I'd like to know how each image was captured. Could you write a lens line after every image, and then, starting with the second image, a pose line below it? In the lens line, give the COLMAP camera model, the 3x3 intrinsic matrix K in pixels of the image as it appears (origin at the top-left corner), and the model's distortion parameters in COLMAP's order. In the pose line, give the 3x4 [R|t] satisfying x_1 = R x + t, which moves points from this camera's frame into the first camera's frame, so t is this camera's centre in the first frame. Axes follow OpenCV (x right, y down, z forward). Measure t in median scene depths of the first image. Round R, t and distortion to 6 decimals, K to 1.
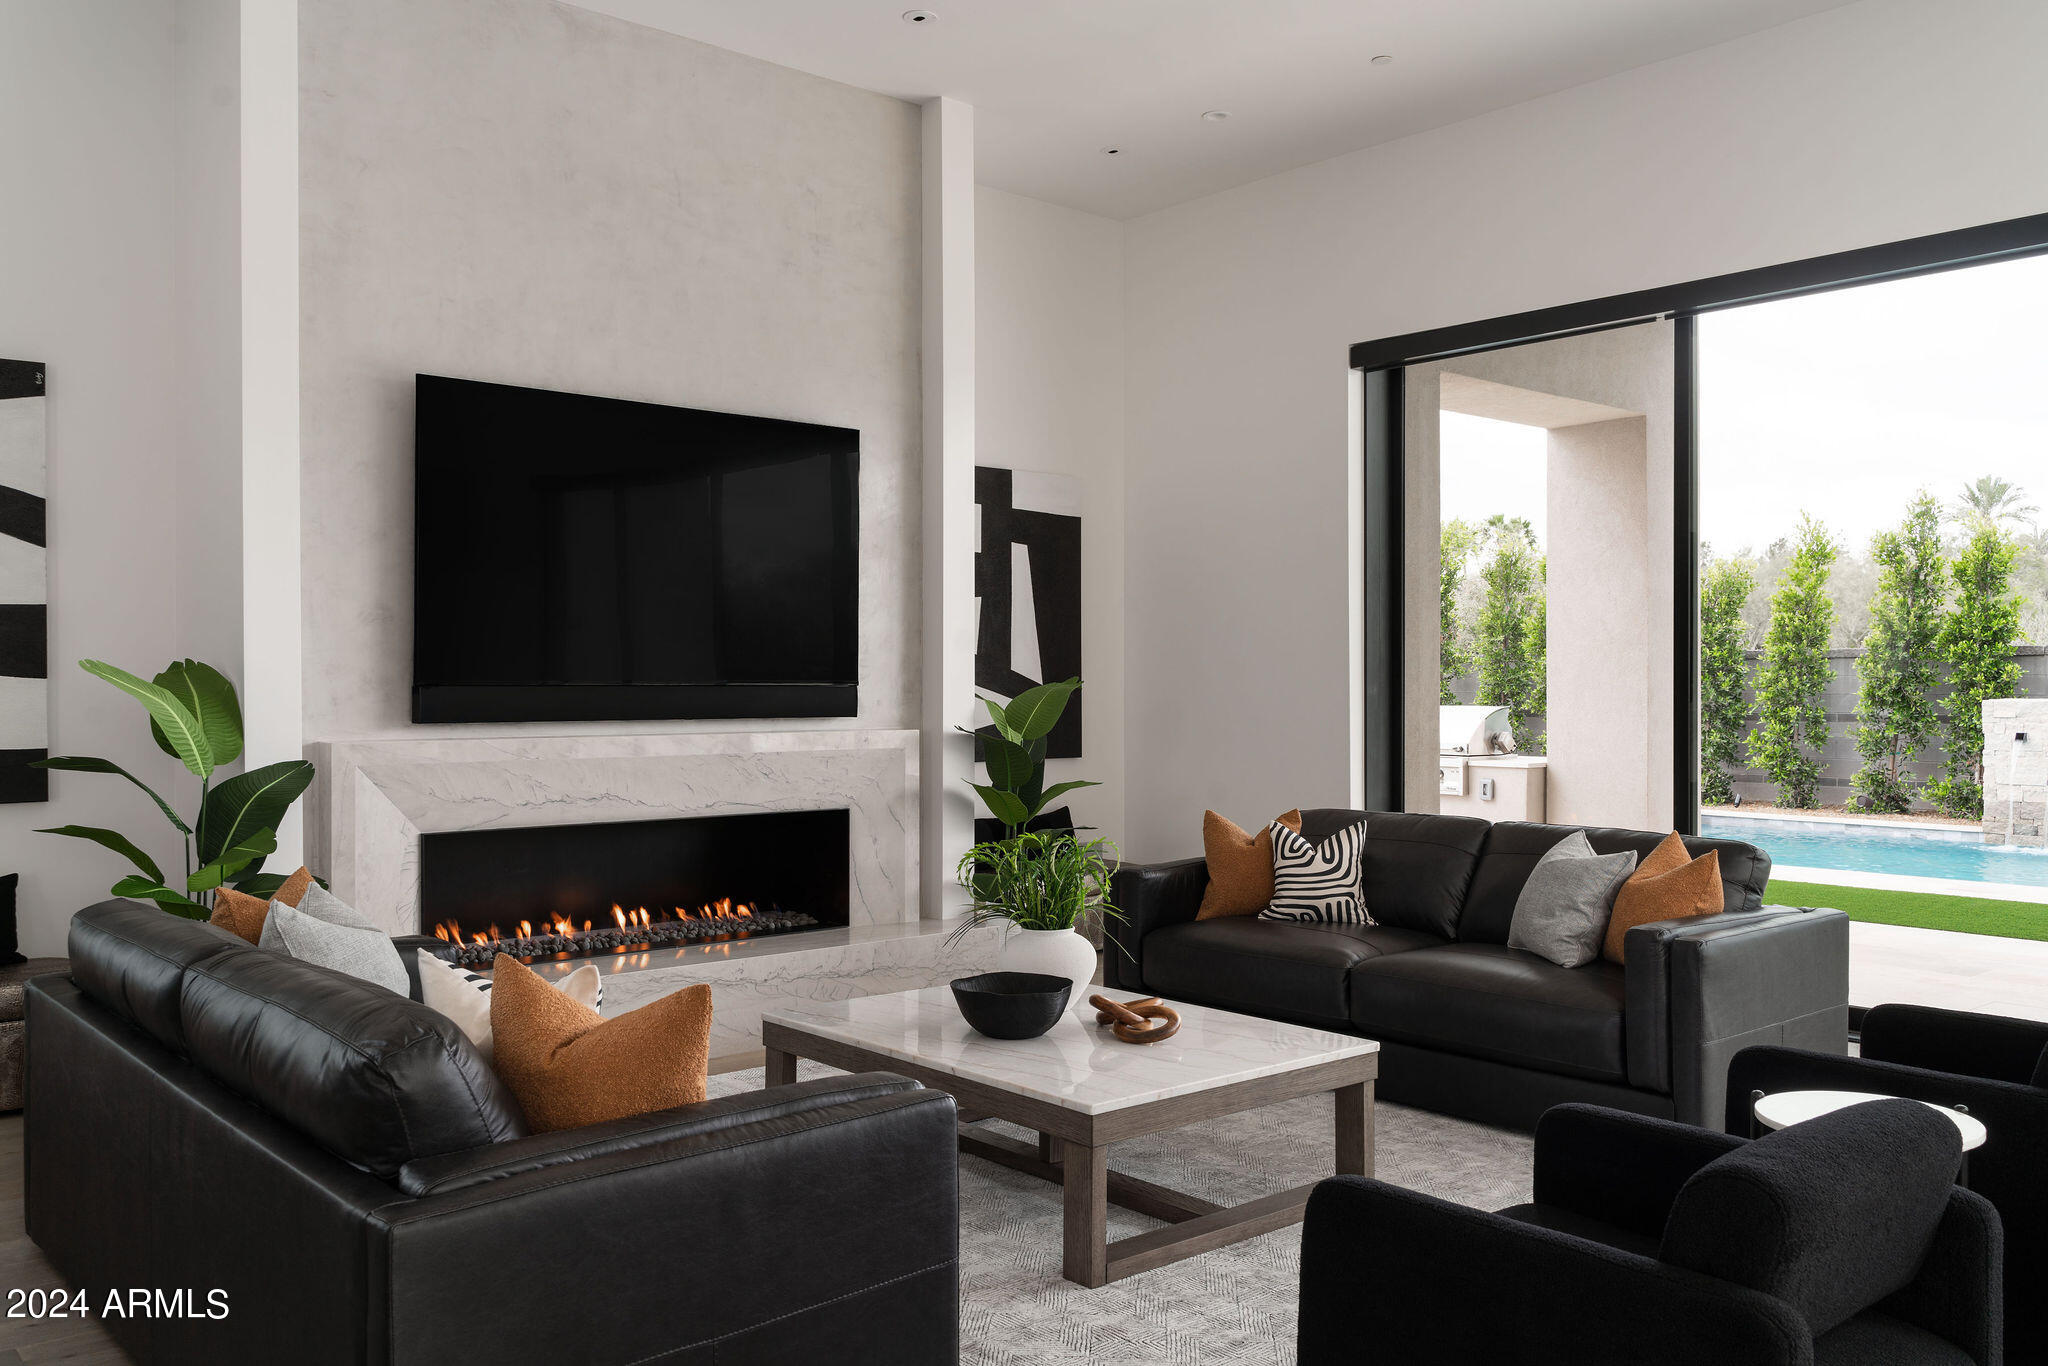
lens RADIAL K [[1667.8, 0, 1024.3], [0, 1667.8, 690.0], [0, 0, 1]] dist [0.002428, -0.010678]
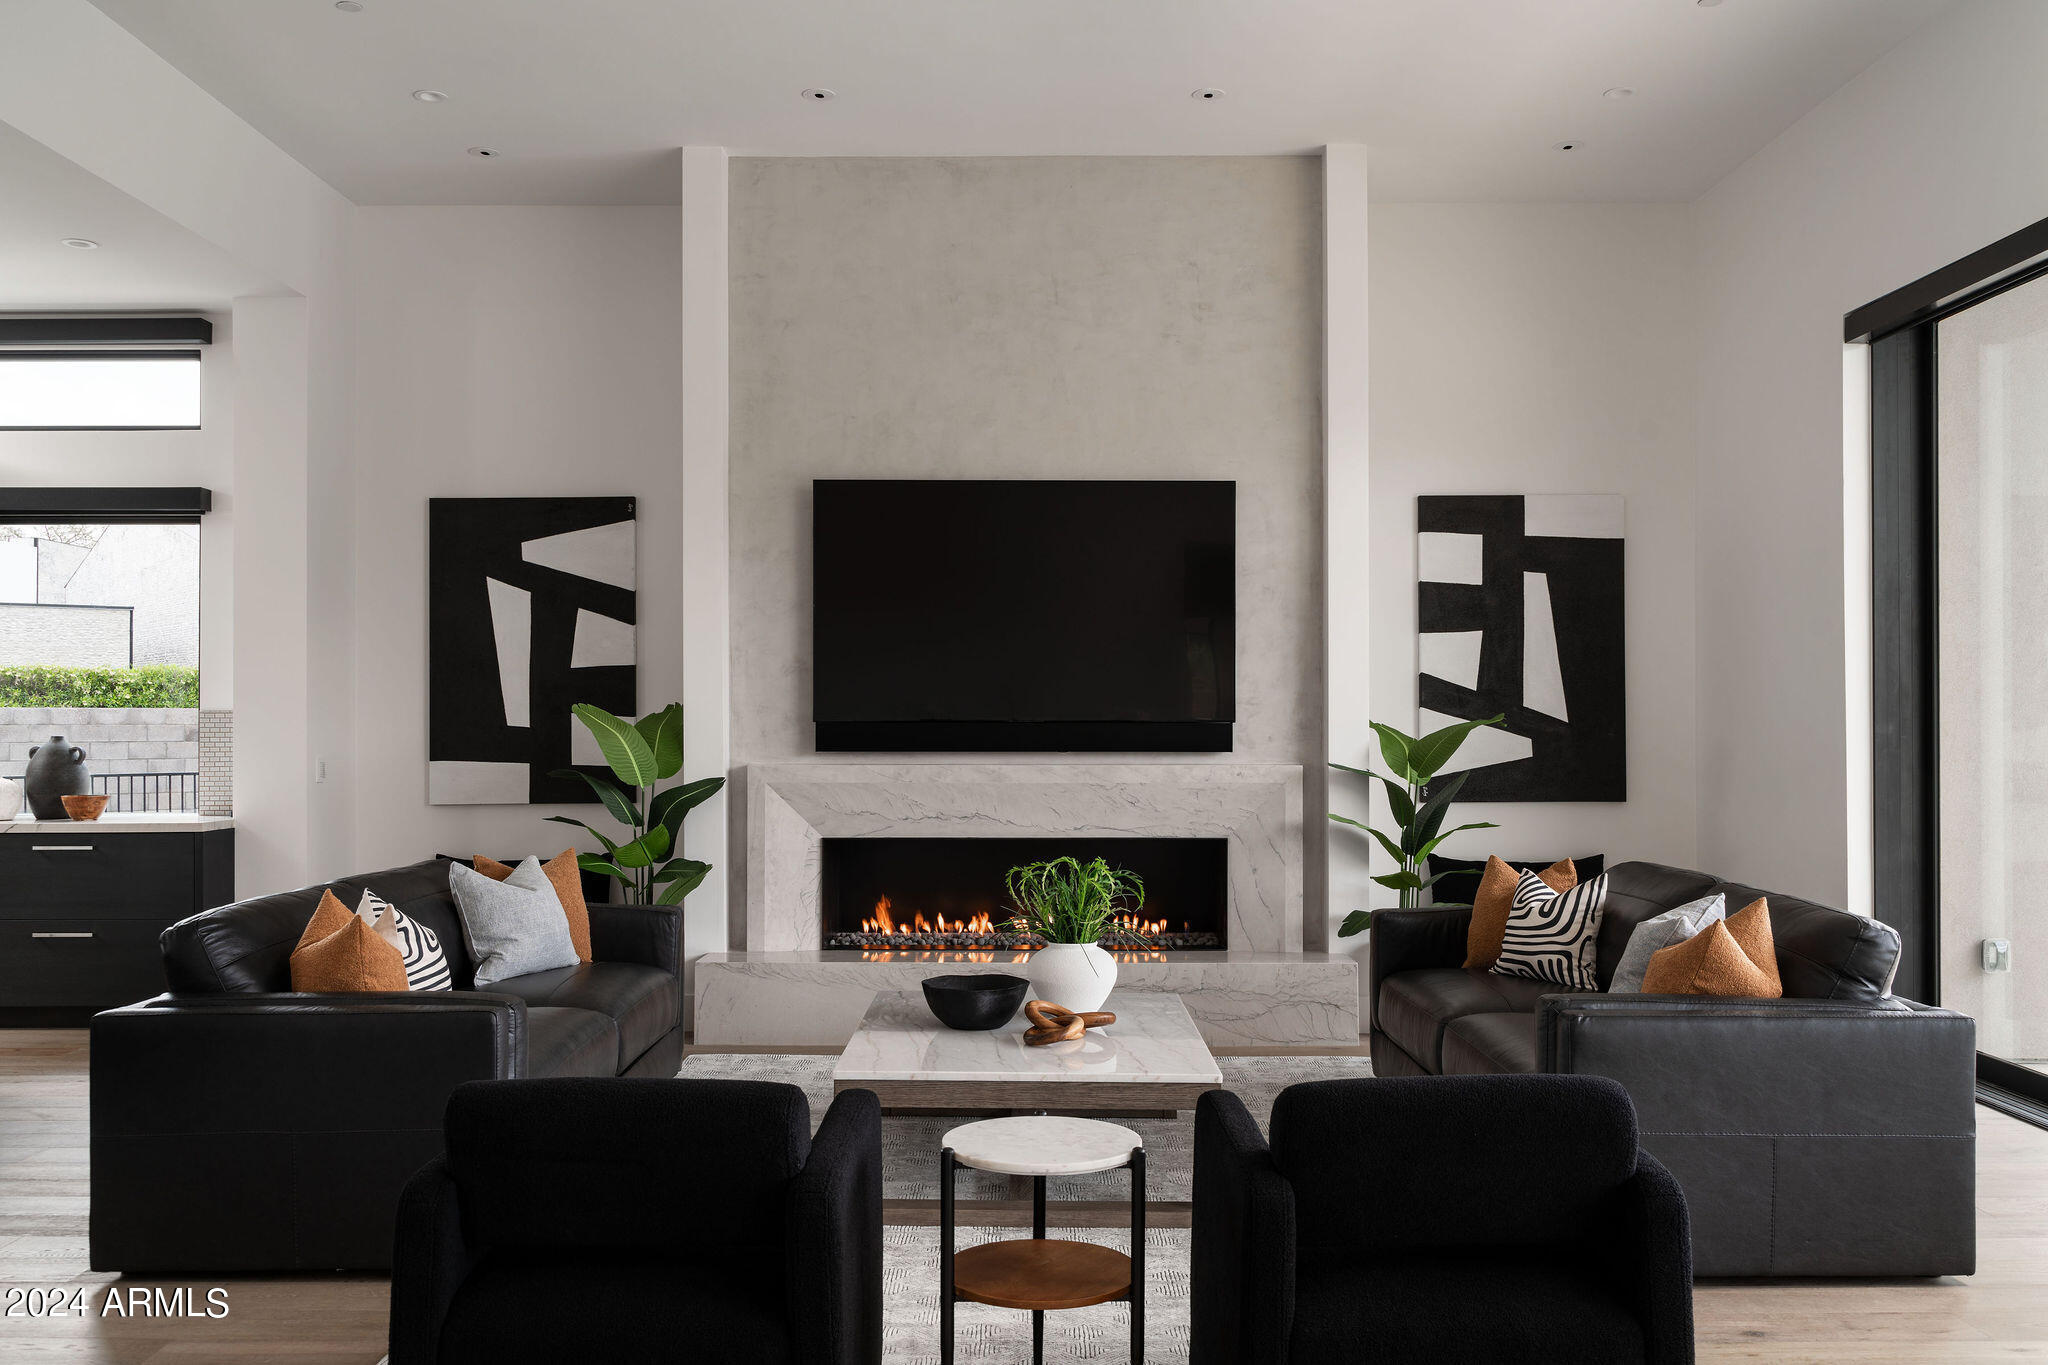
lens RADIAL K [[1731.4, 0, 1019.8], [0, 1731.4, 697.1], [0, 0, 1]] dist [0.004597, 0.004905]
pose [[0.745614, -0.010683, -0.666292, 0.560422], [-0.002115, 0.999828, -0.018398, 0.002082], [0.666375, 0.015127, 0.745464, 0.098232]]
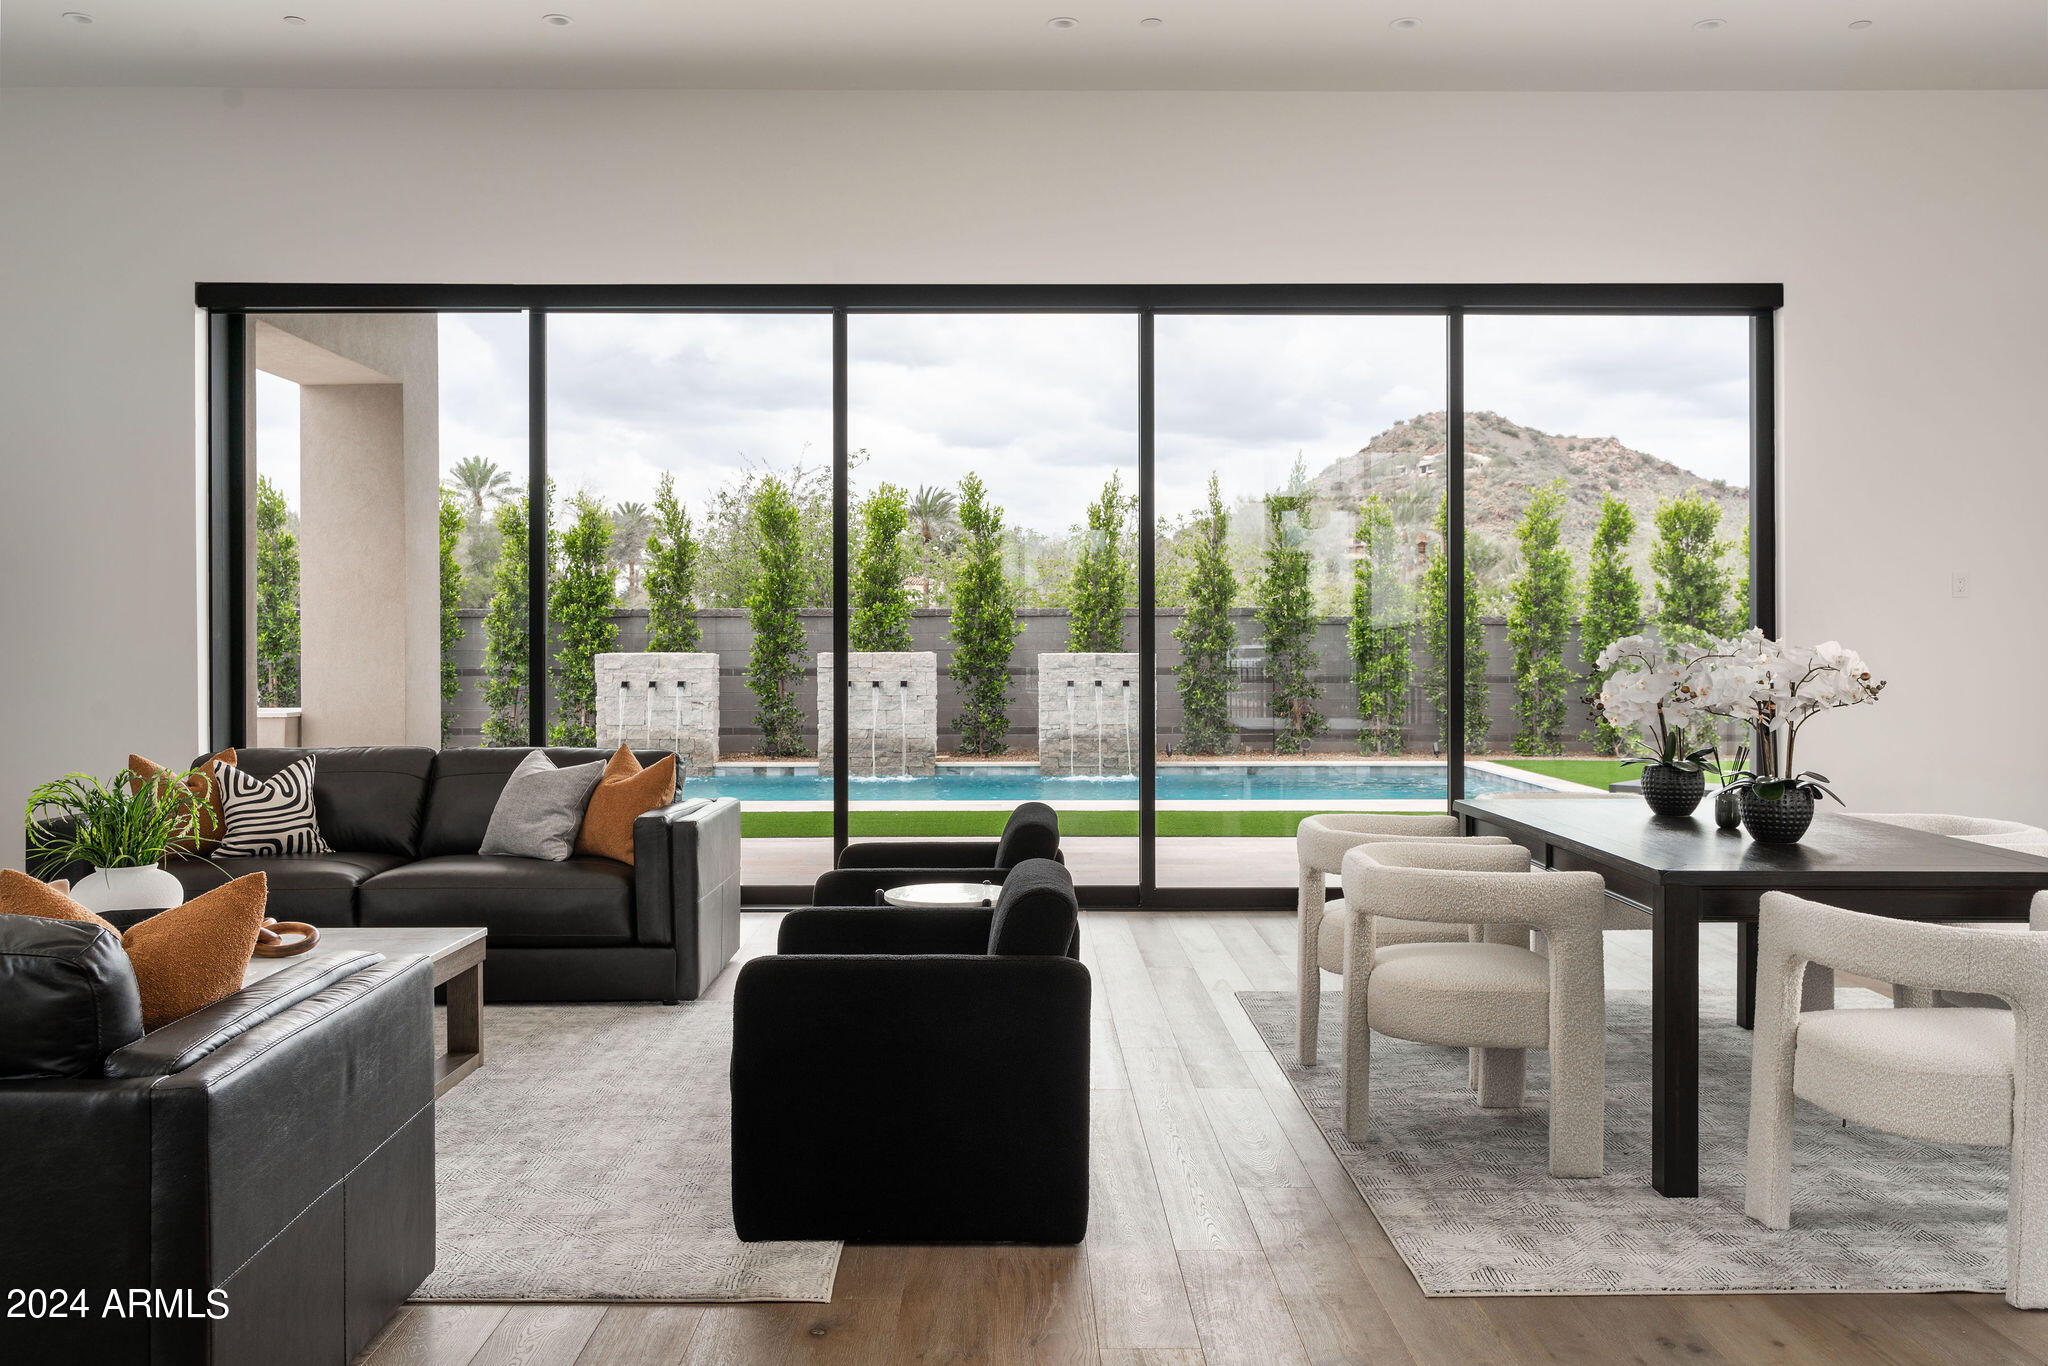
lens RADIAL K [[1731.4, 0, 1018.5], [0, 1731.4, 679.1], [0, 0, 1]] dist [0.004597, 0.004905]
pose [[0.651547, -0.014197, 0.758476, -0.313801], [0.006027, 0.999890, 0.013538, 0.017986], [-0.758585, -0.004249, 0.651561, -0.038524]]
